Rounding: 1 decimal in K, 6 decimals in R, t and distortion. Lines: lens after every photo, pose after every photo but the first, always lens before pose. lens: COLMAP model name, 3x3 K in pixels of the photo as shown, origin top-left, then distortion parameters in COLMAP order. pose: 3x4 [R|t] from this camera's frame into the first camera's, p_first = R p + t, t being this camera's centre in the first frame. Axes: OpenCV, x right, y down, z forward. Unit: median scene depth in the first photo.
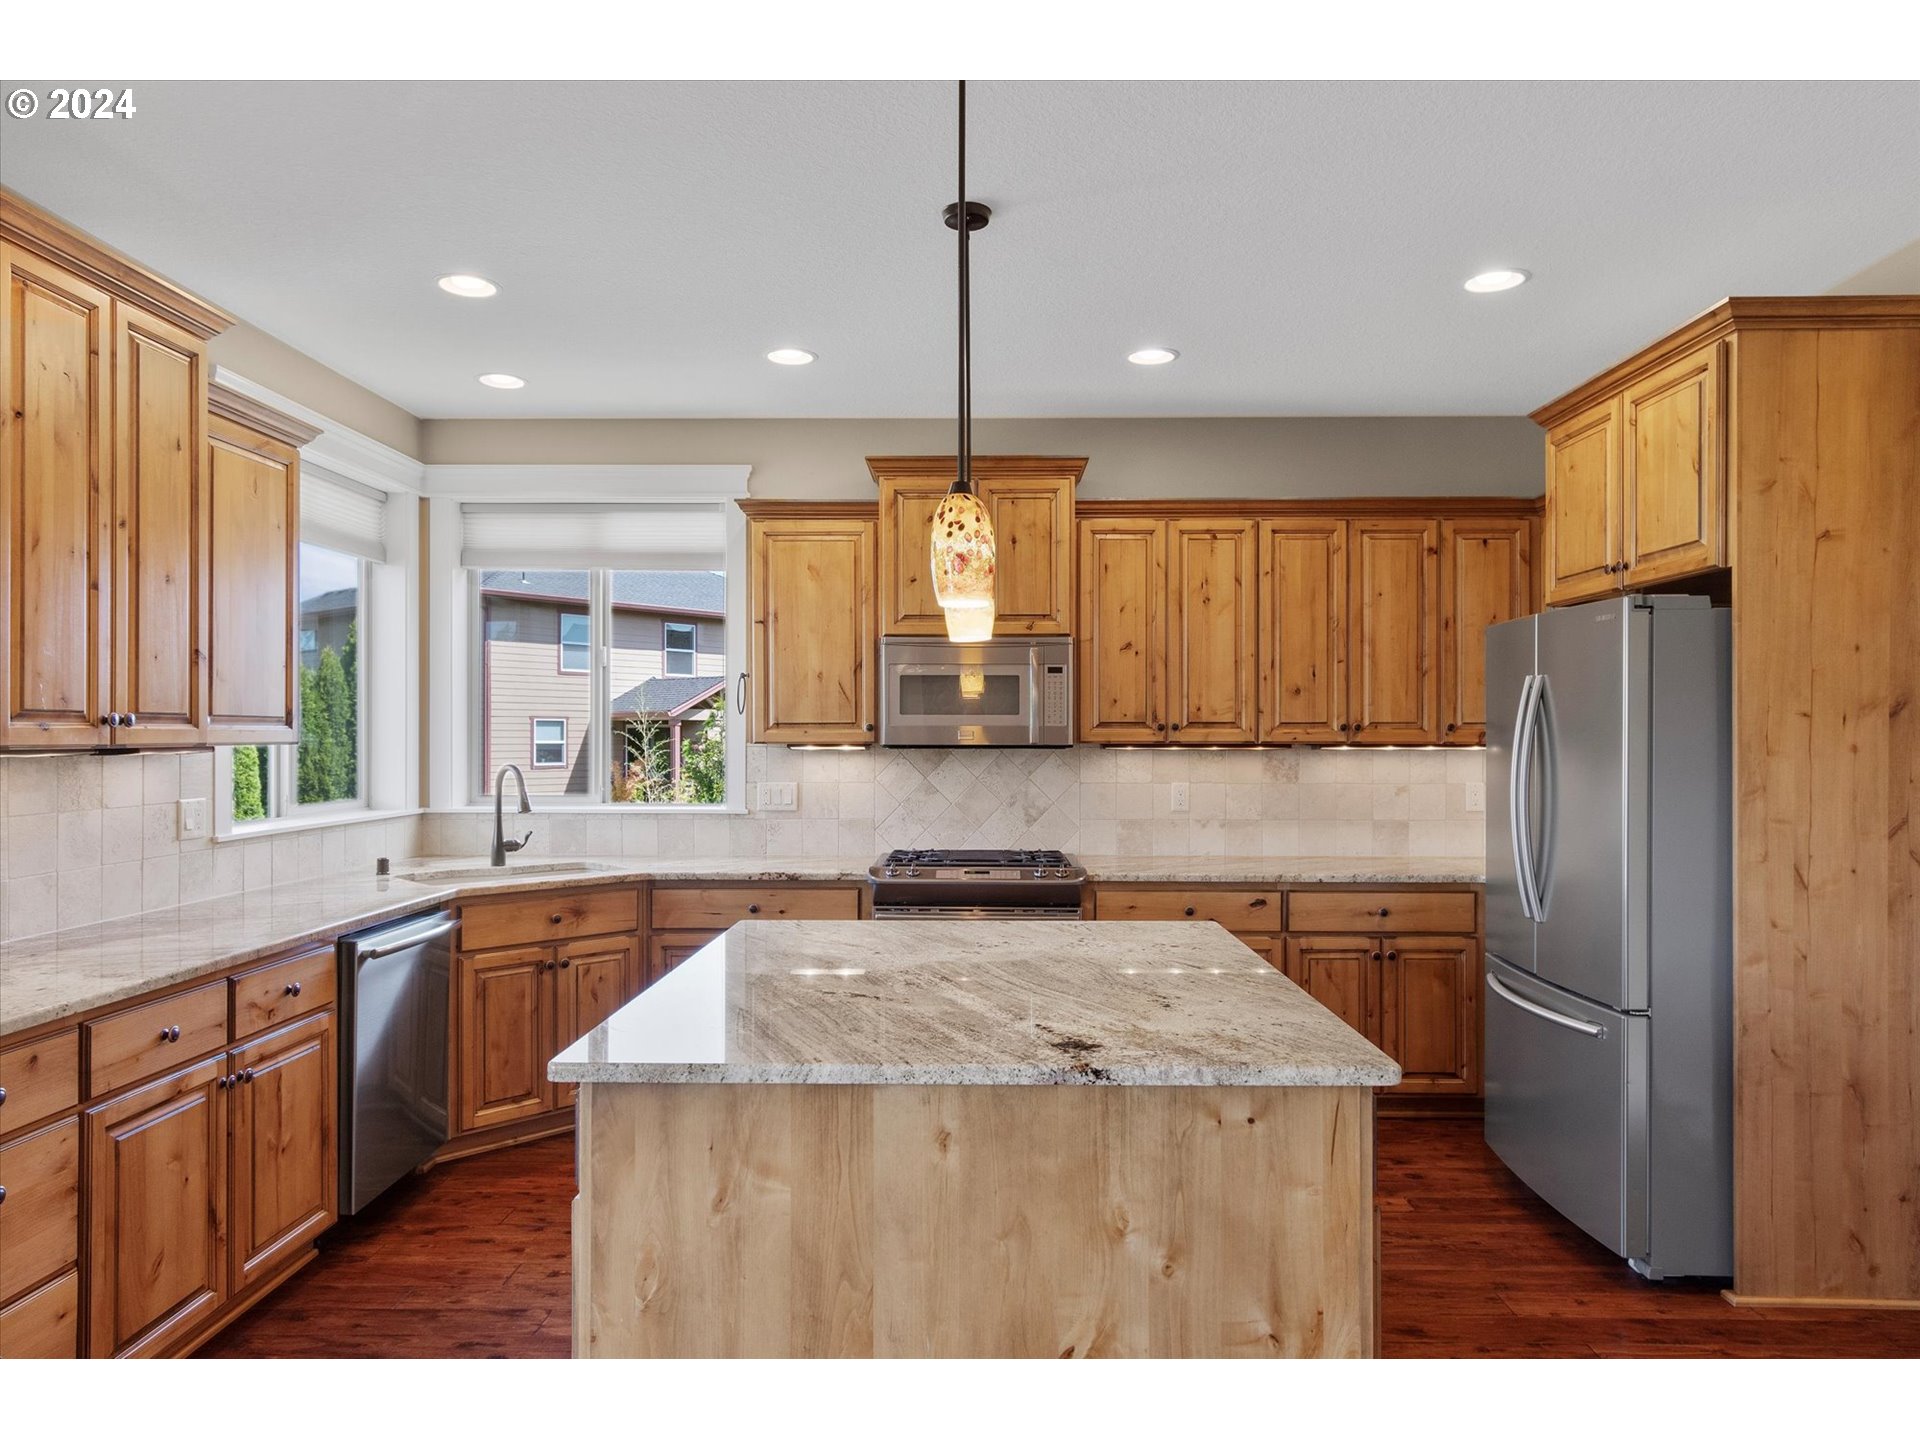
lens RADIAL K [[1203.4, 0, 961.6], [0, 1203.4, 728.7], [0, 0, 1]] dist [0.008048, -0.000541]
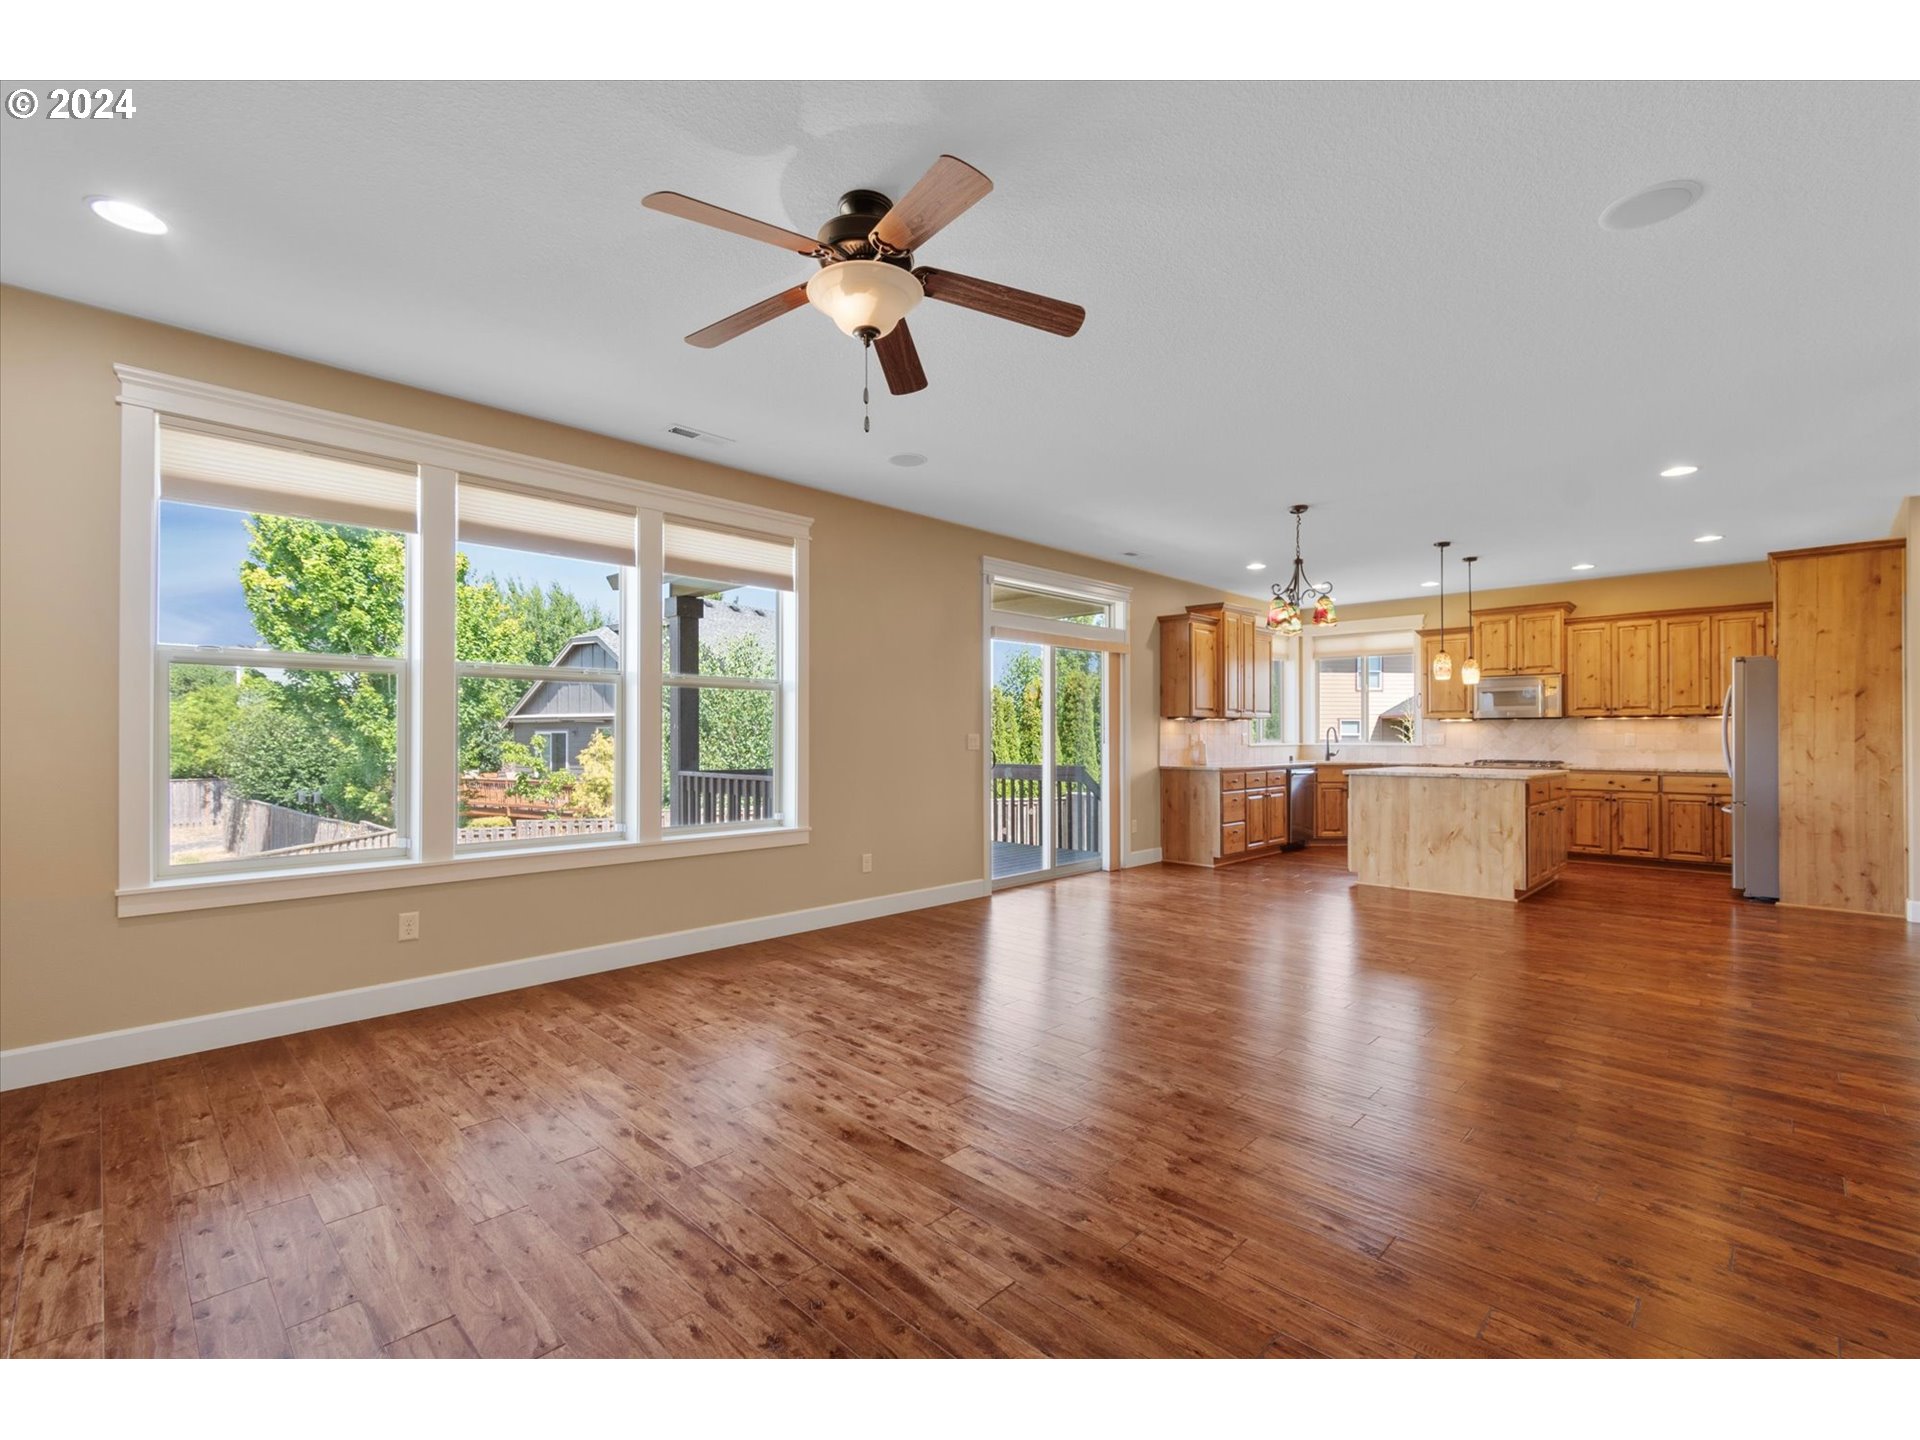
lens RADIAL K [[850.5, 0, 955.7], [0, 850.5, 729.8], [0, 0, 1]] dist [-0.001091, -0.000426]
pose [[0.720174, -0.005734, -0.693770, 0.434926], [0.004786, 0.999983, -0.003296, 0.042212], [0.693777, -0.000947, 0.720189, -1.216028]]
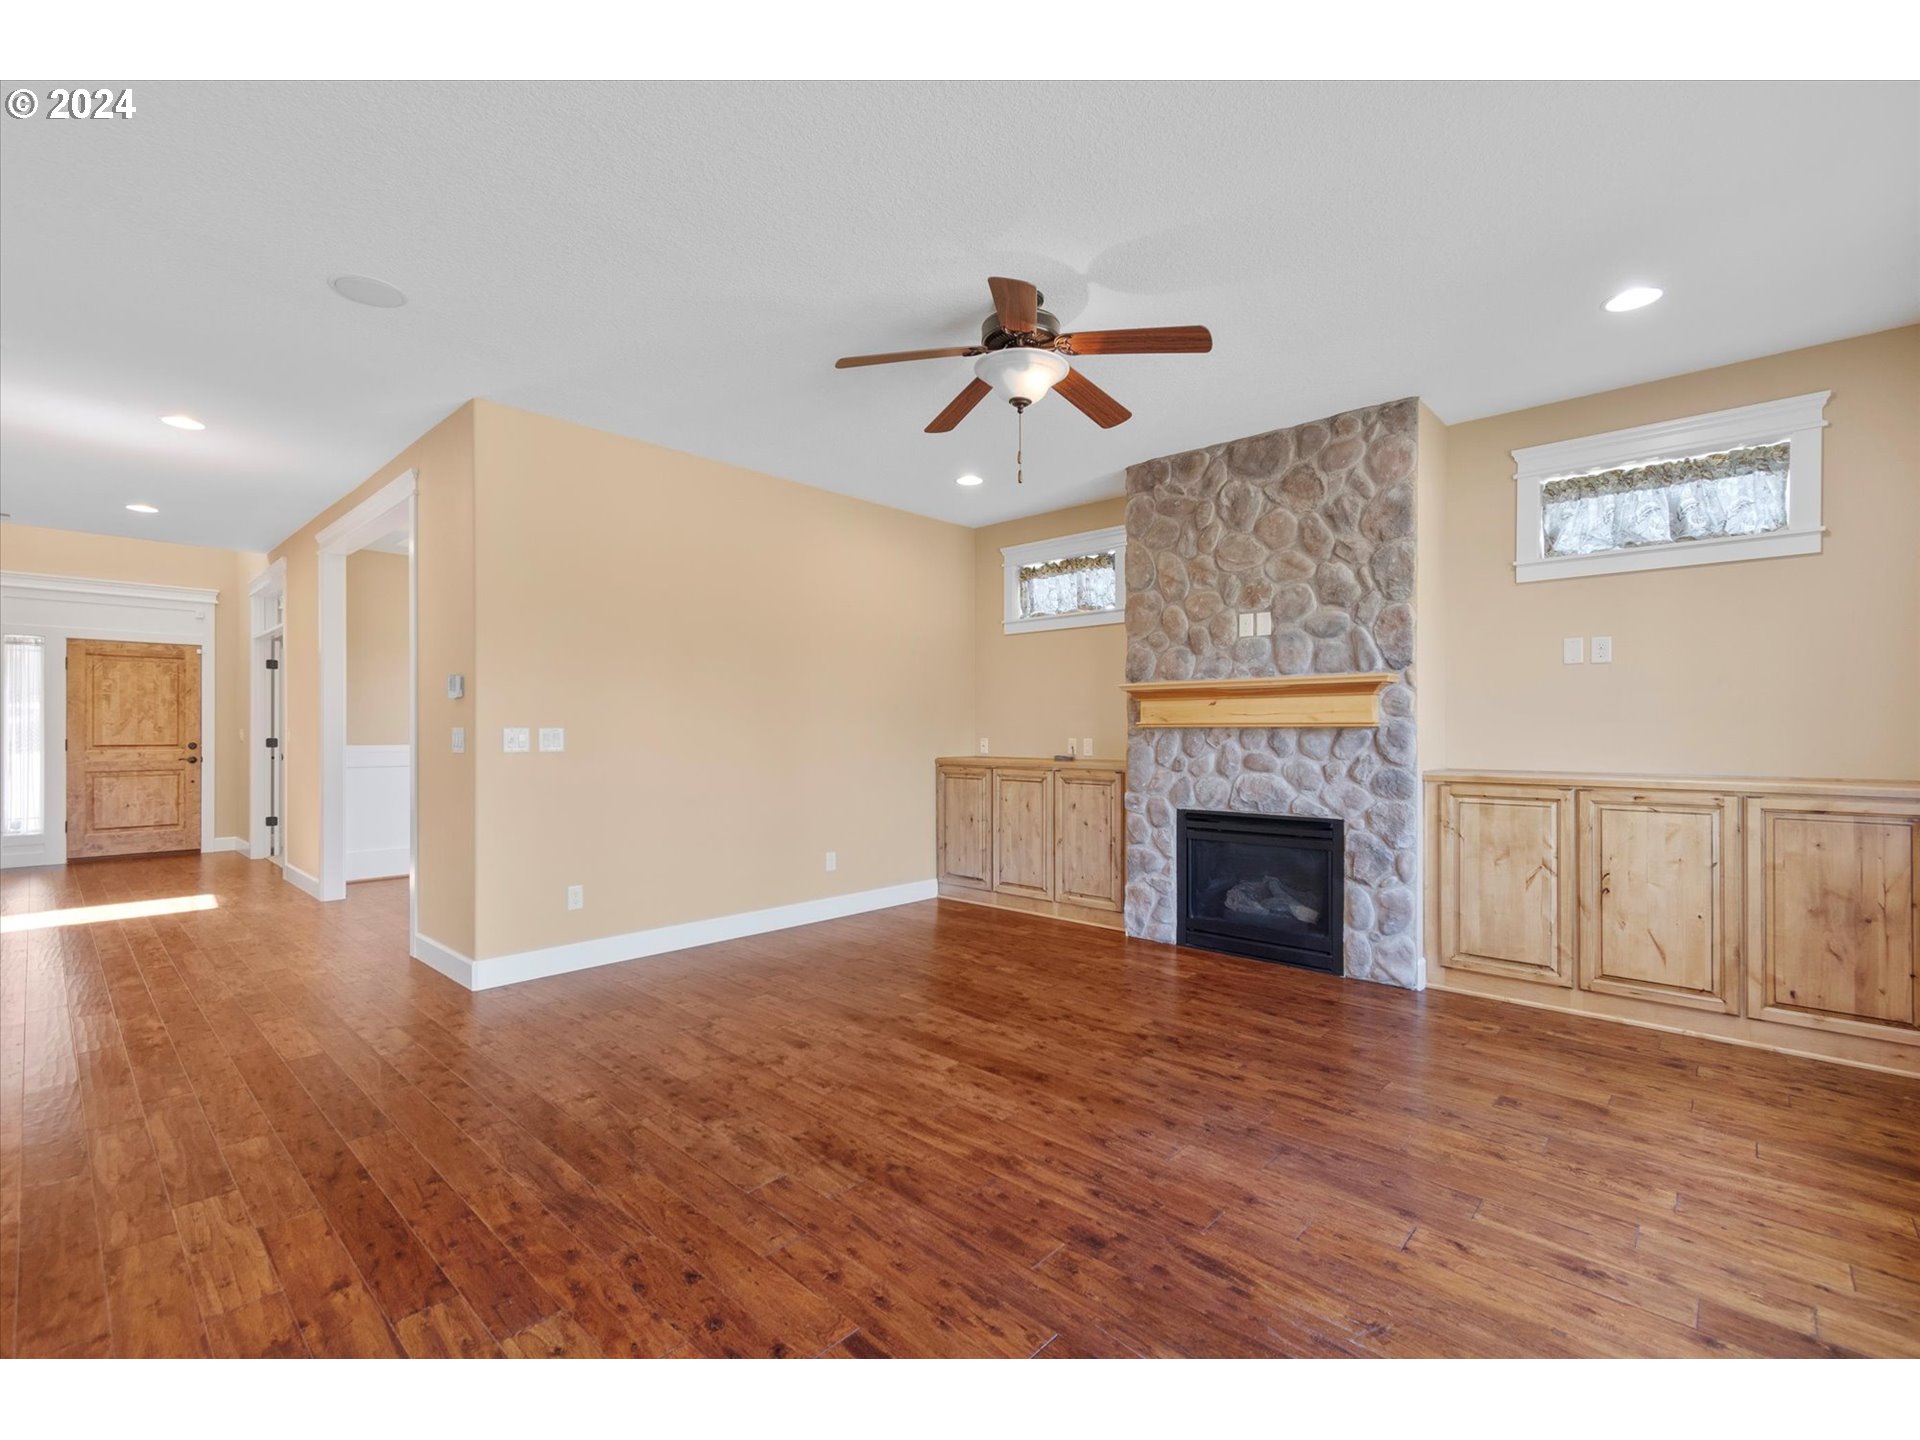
lens RADIAL K [[850.5, 0, 963.1], [0, 850.5, 728.7], [0, 0, 1]] dist [-0.001091, -0.000426]
pose [[-0.747085, 0.000870, 0.664728, -0.419210], [-0.004202, 0.999973, -0.006031, 0.045835], [-0.664716, -0.007298, -0.747061, -0.307818]]
